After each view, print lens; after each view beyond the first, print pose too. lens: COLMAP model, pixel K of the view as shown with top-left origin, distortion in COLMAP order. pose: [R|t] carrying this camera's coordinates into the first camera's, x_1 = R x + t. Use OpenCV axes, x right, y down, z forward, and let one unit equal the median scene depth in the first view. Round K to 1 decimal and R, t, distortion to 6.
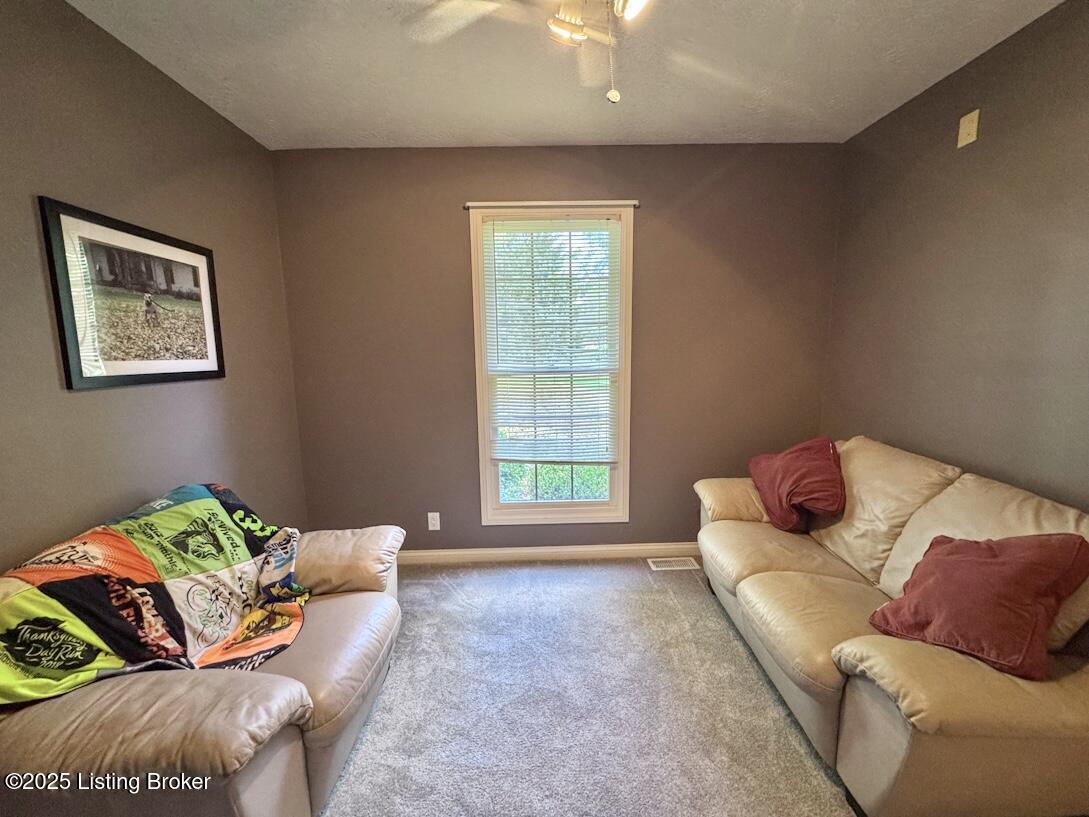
lens RADIAL K [[436.4, 0, 545.4], [0, 436.4, 407.5], [0, 0, 1]] dist [0.001546, 0.000303]
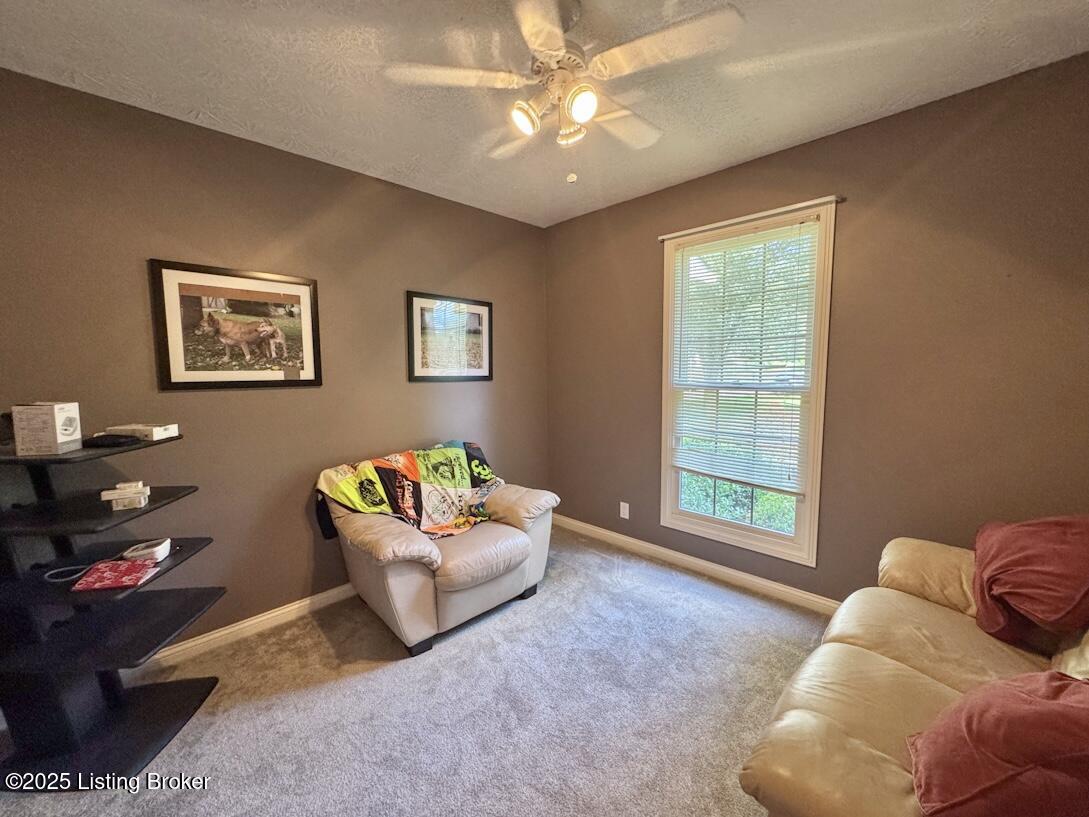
lens RADIAL K [[436.4, 0, 543.9], [0, 436.4, 406.7], [0, 0, 1]] dist [0.001546, 0.000303]
pose [[0.698465, 0.077895, -0.711392, 0.669743], [-0.102241, 0.994723, 0.008535, -0.005709], [0.708303, 0.066772, 0.702743, 0.009825]]
